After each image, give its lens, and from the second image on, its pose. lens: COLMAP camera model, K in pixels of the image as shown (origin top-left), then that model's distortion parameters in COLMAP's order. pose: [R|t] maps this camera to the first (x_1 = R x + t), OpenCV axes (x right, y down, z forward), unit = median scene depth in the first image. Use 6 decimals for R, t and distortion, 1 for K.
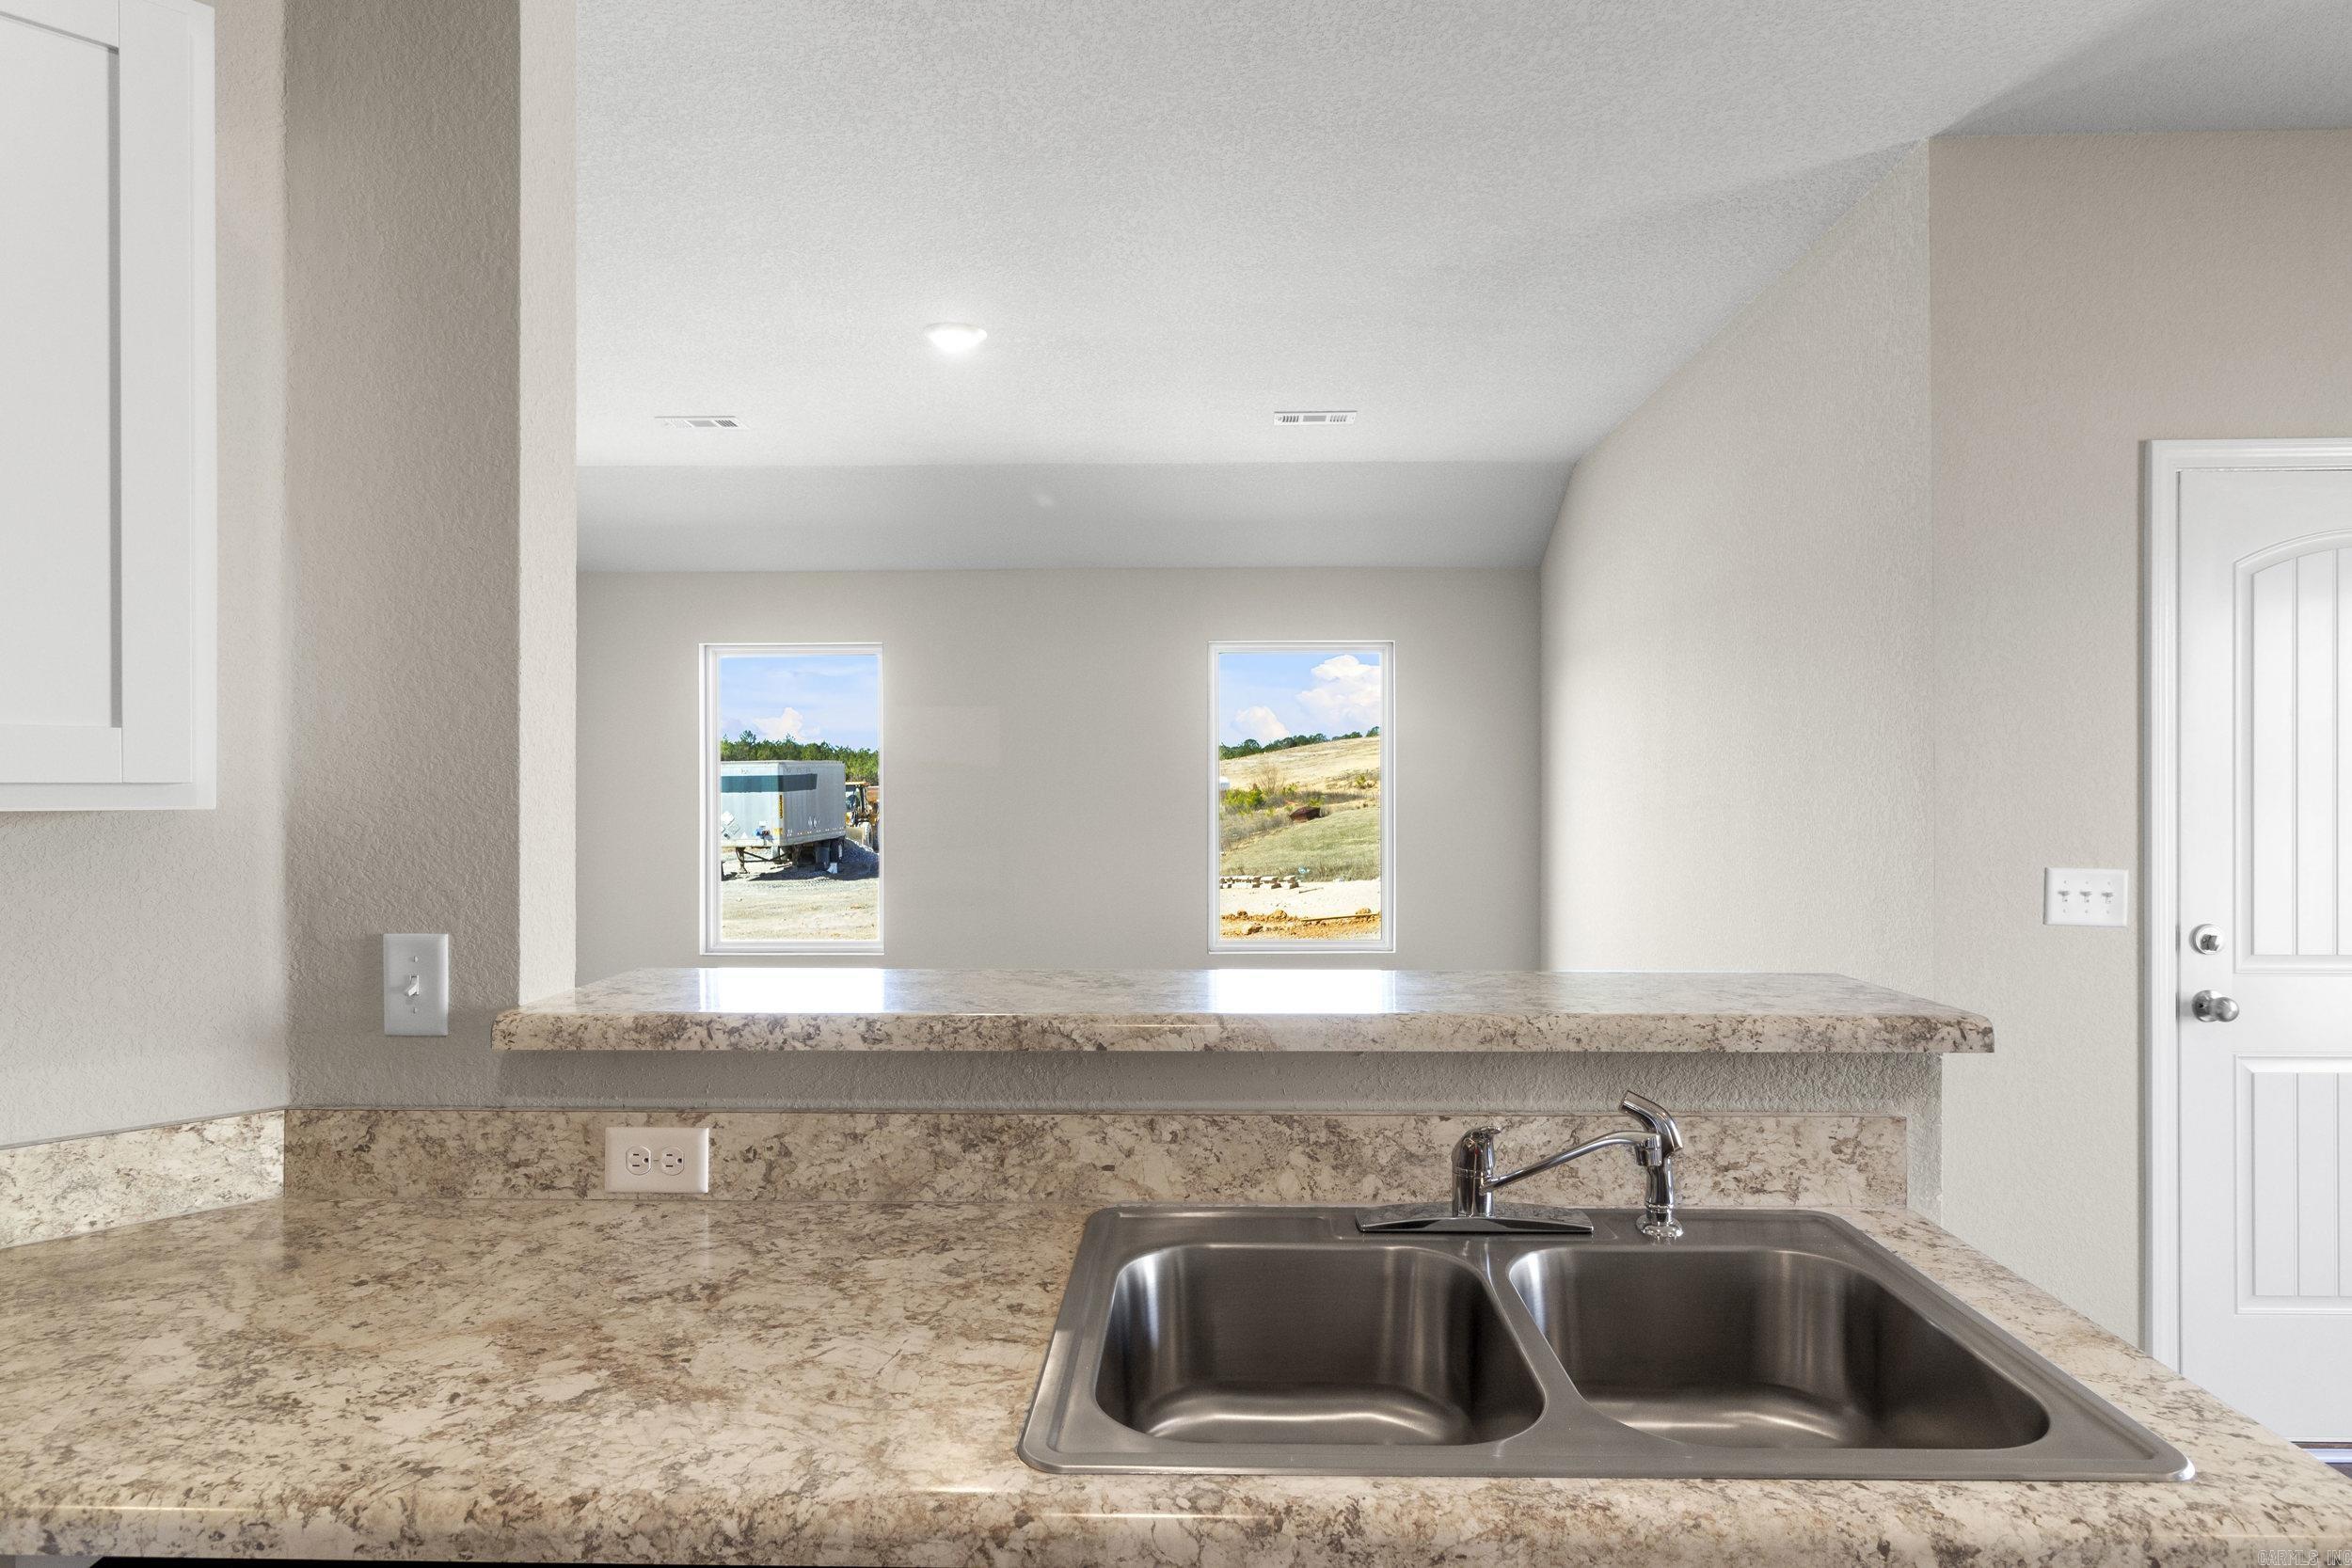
lens RADIAL K [[1272.0, 0, 1198.3], [0, 1272.0, 795.0], [0, 0, 1]] dist [0.002232, 0.000607]
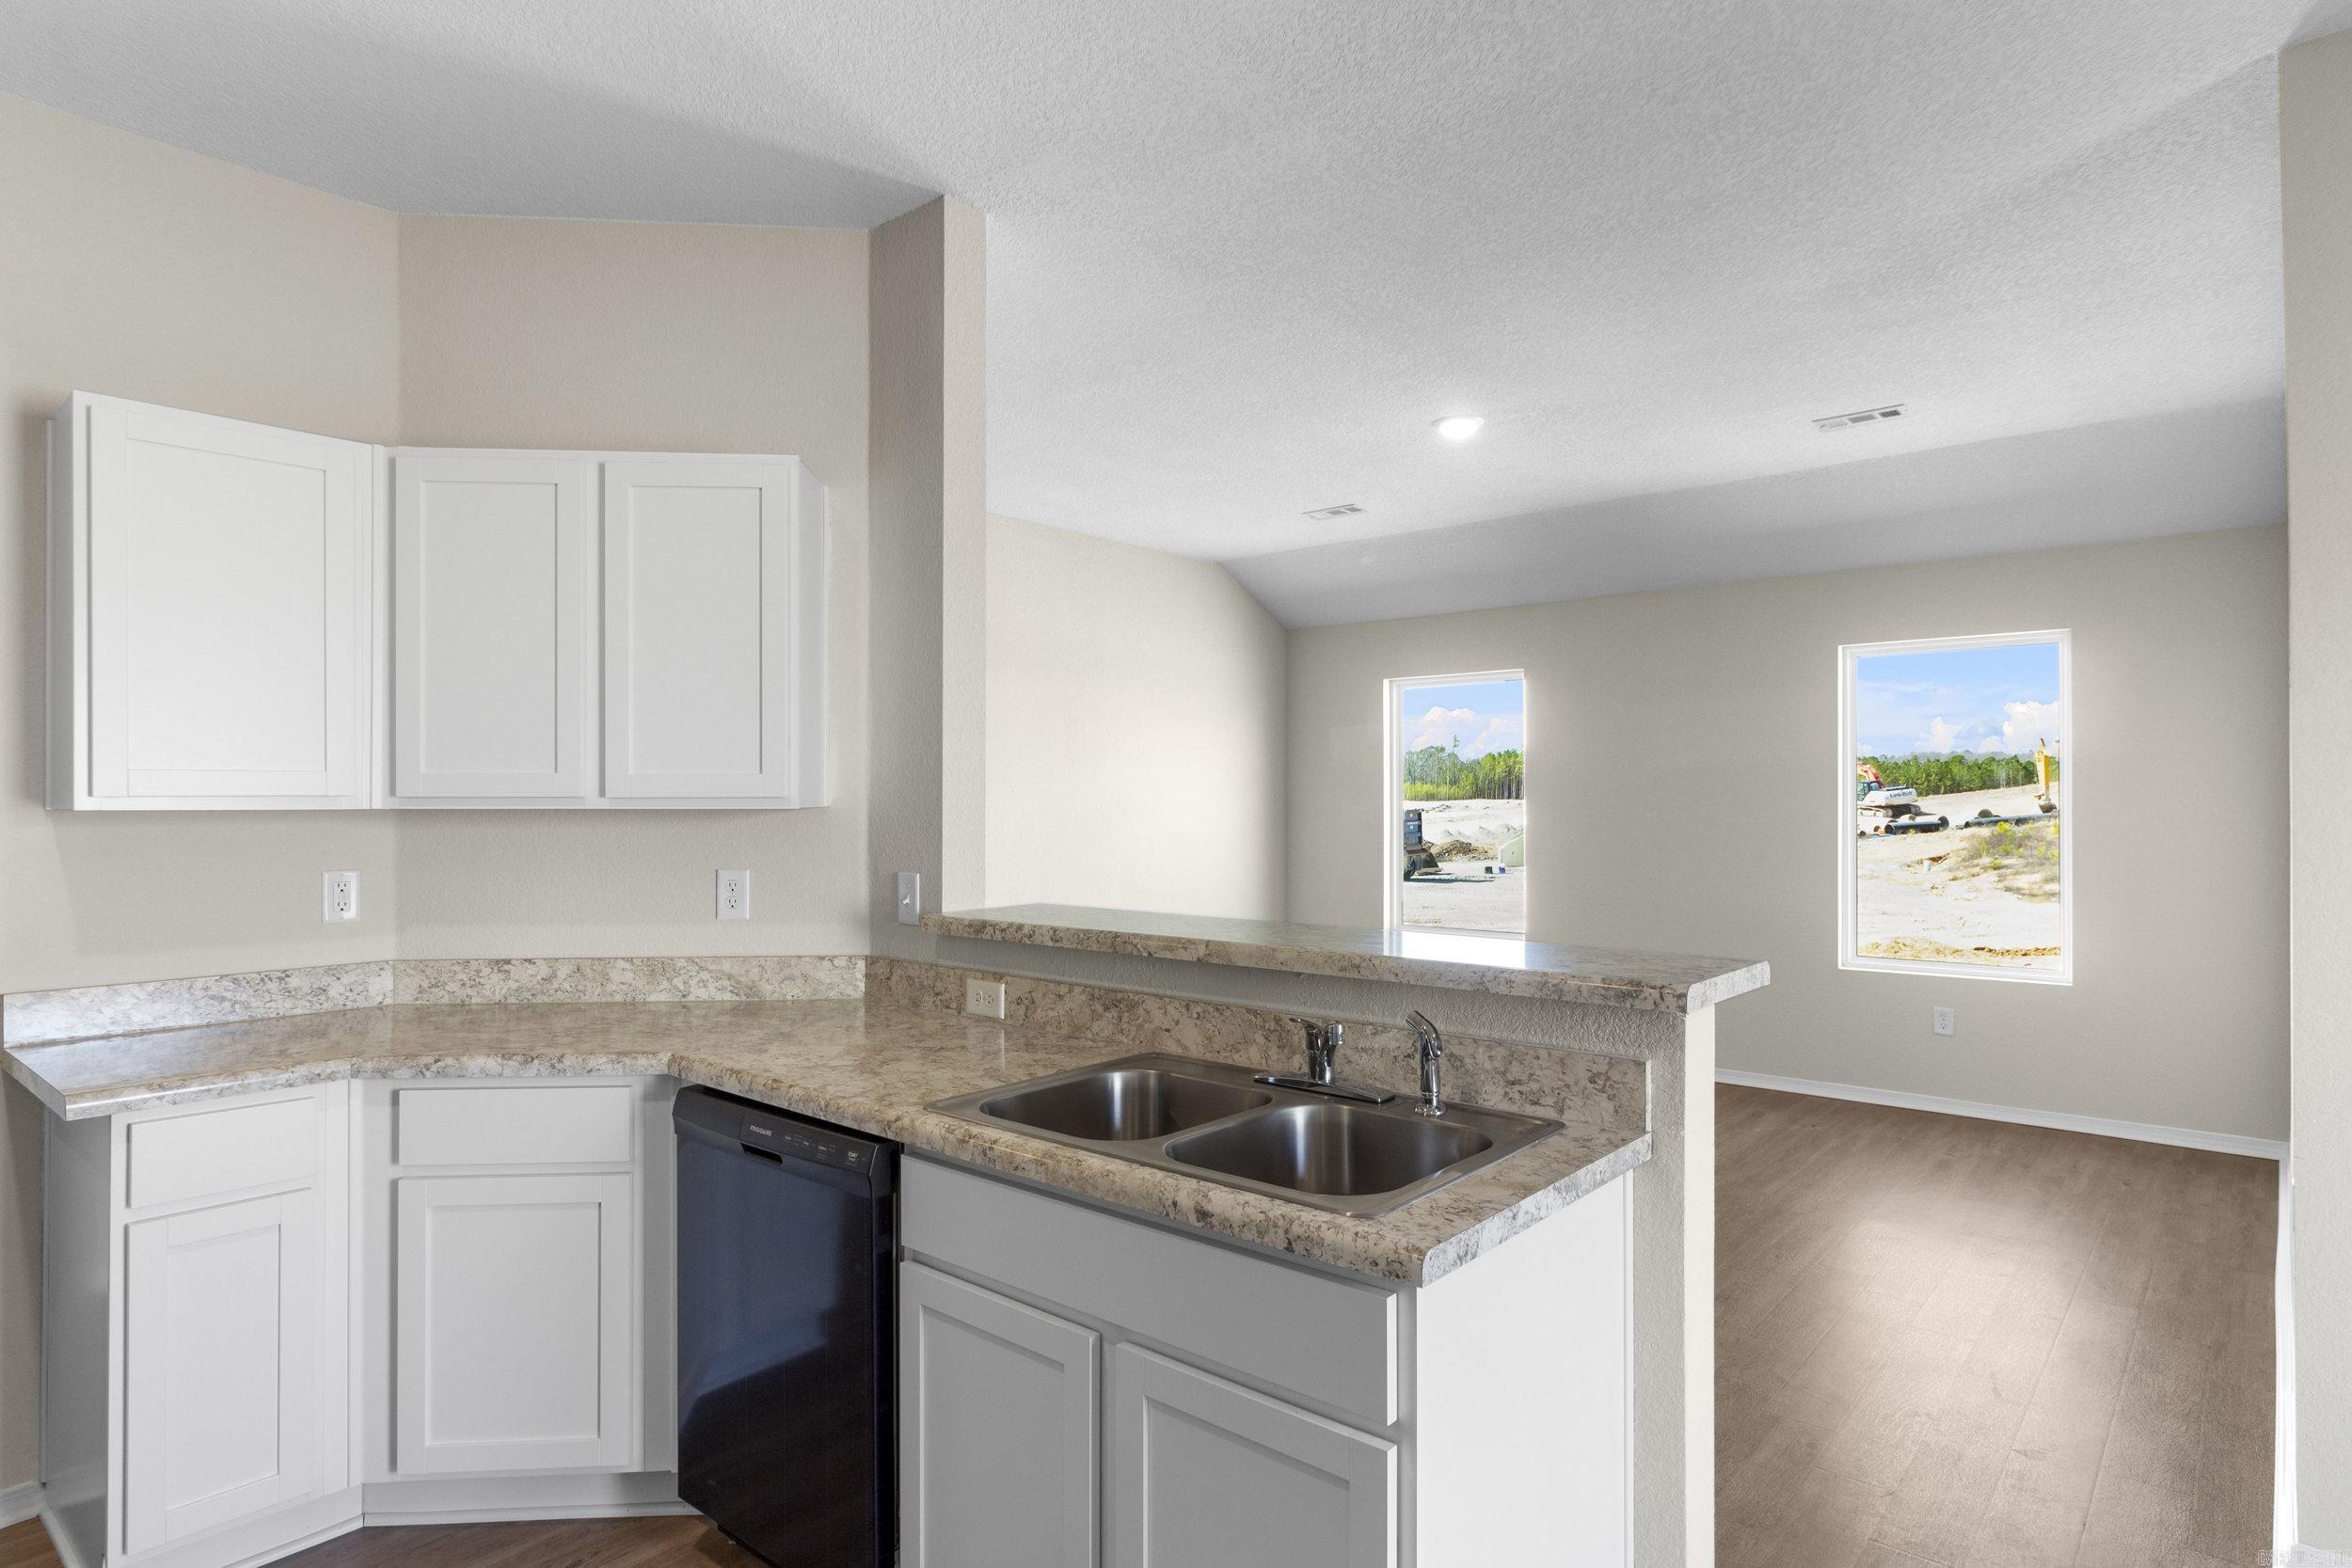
lens RADIAL K [[1272.0, 0, 1192.9], [0, 1272.0, 795.2], [0, 0, 1]] dist [0.002232, 0.000607]
pose [[0.773833, -0.001626, -0.633388, 0.992682], [-0.002396, 0.999982, -0.005494, -0.001950], [0.633385, 0.005769, 0.773815, -0.251622]]
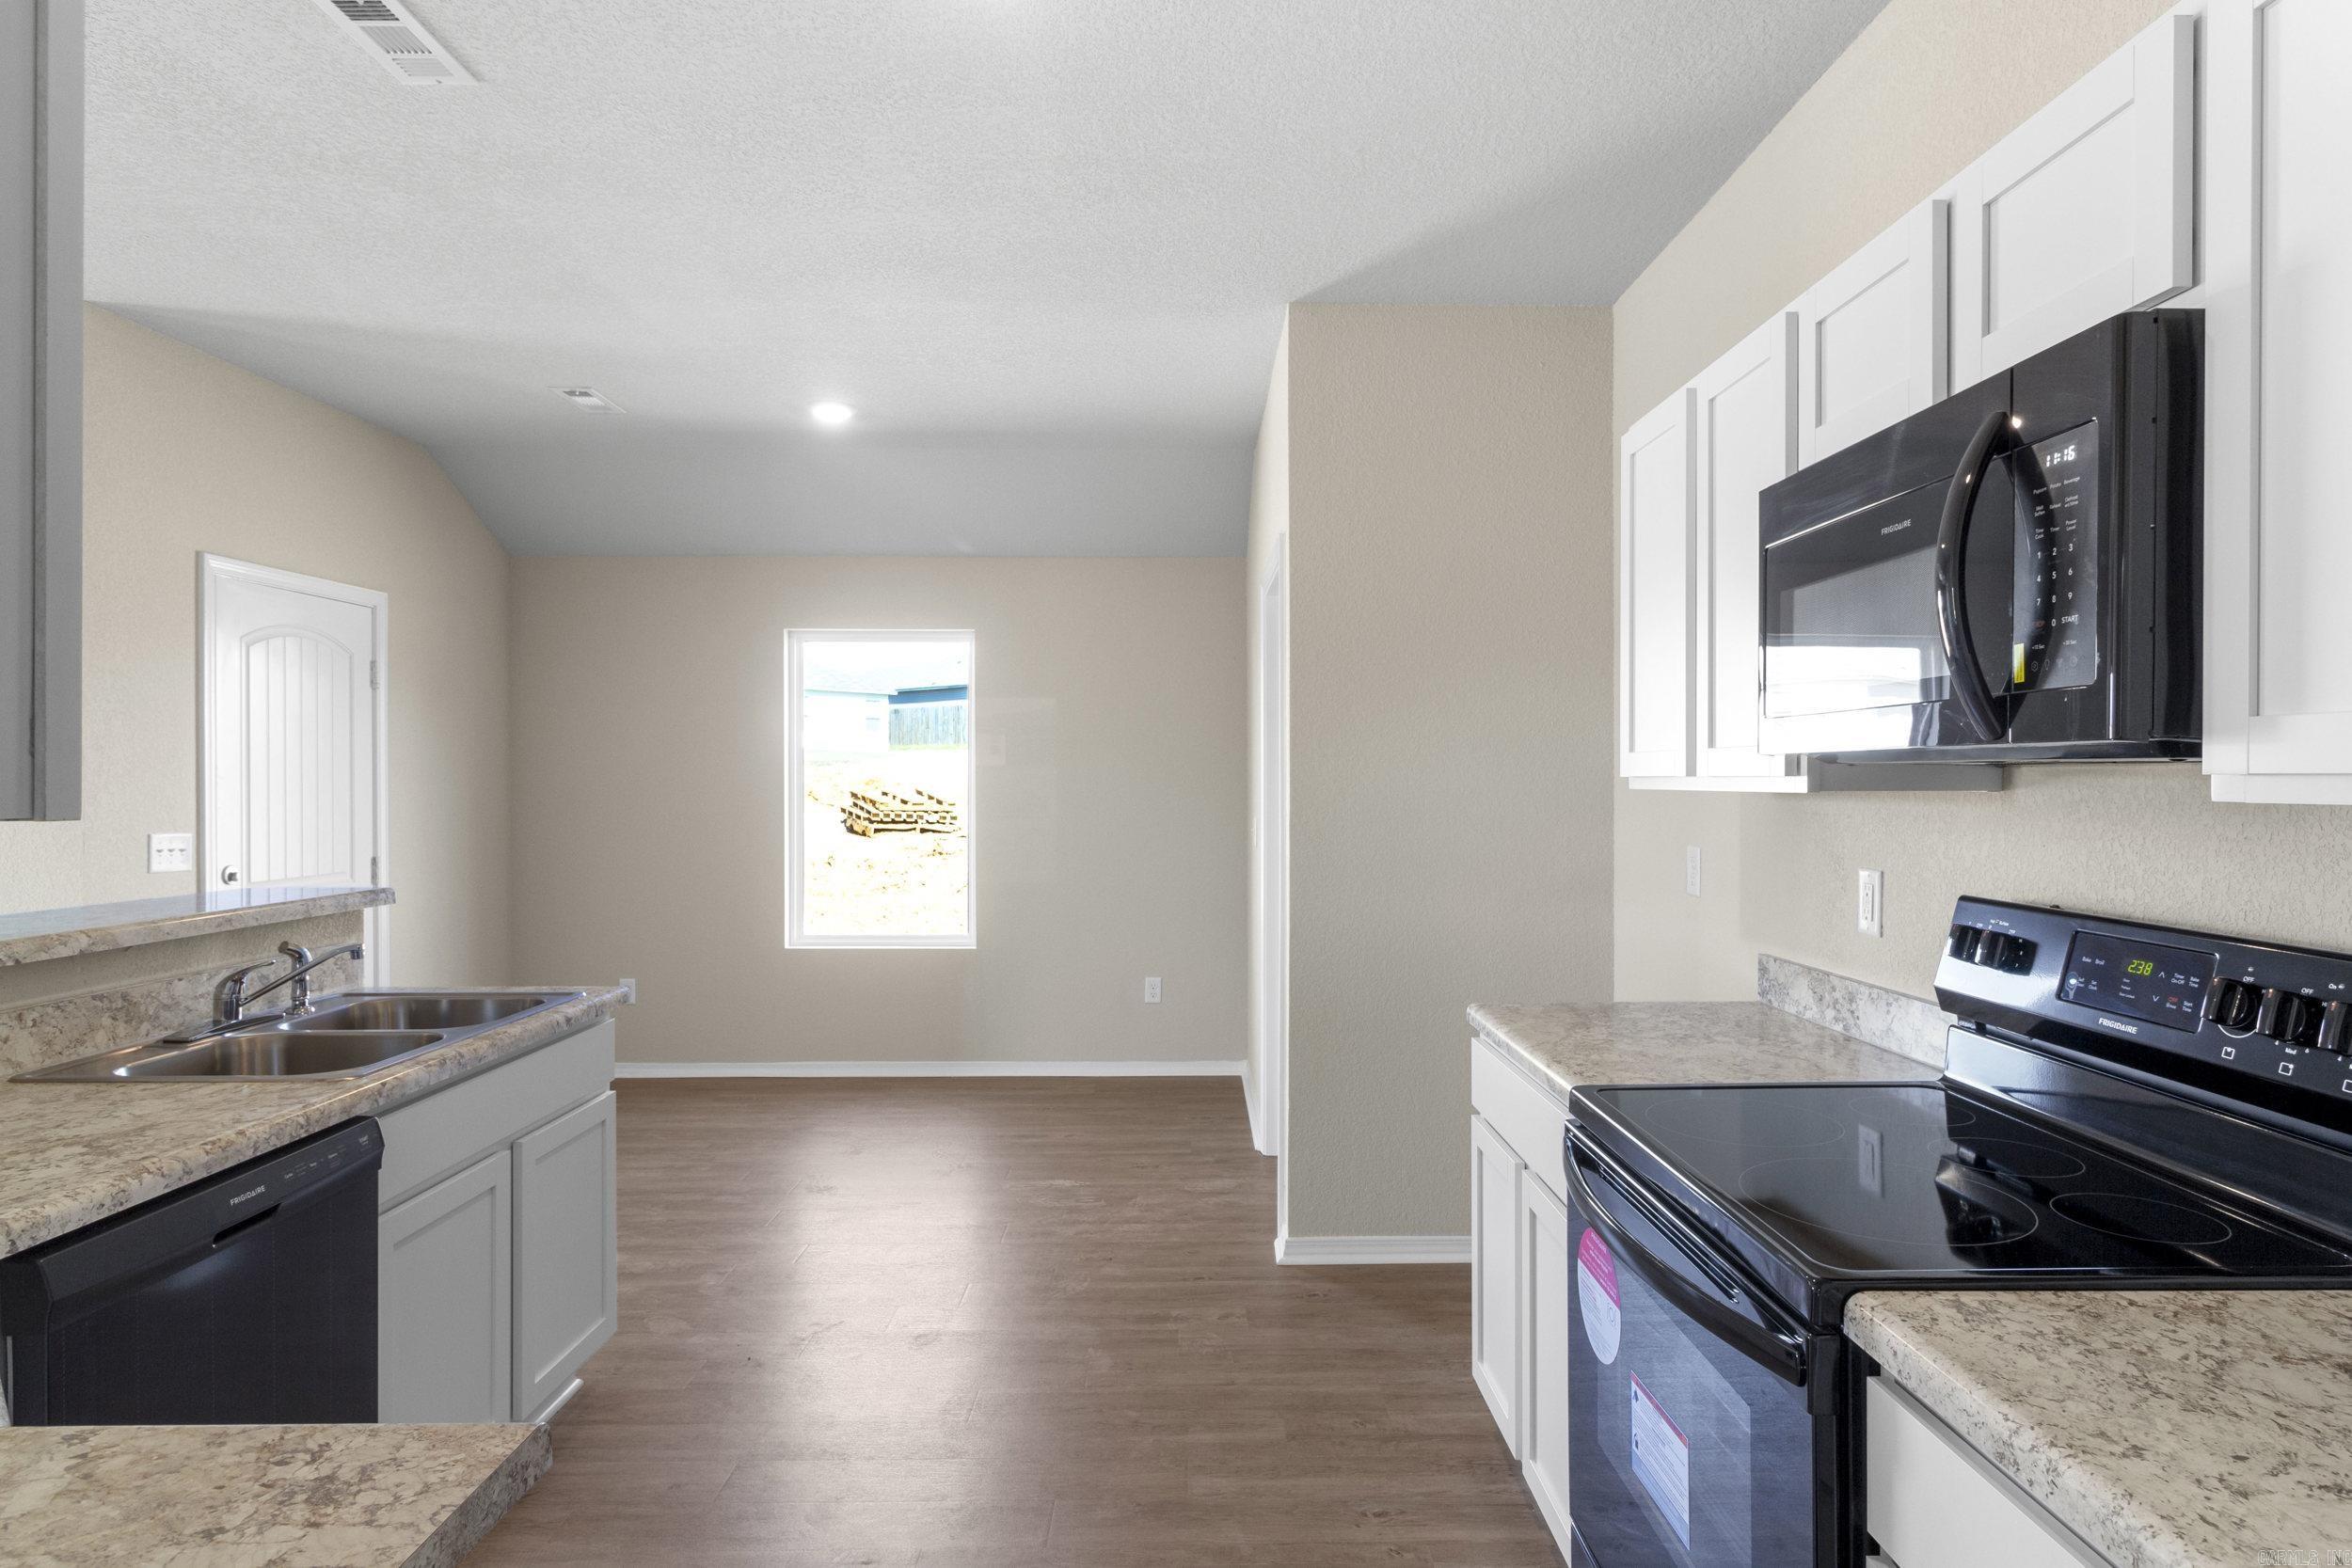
lens RADIAL K [[1272.0, 0, 1185.5], [0, 1272.0, 791.6], [0, 0, 1]] dist [0.002232, 0.000607]
pose [[-0.025411, -0.009411, 0.999633, -1.479812], [0.003537, 0.999949, 0.009503, -0.000767], [-0.999671, 0.003777, -0.025377, -0.260863]]
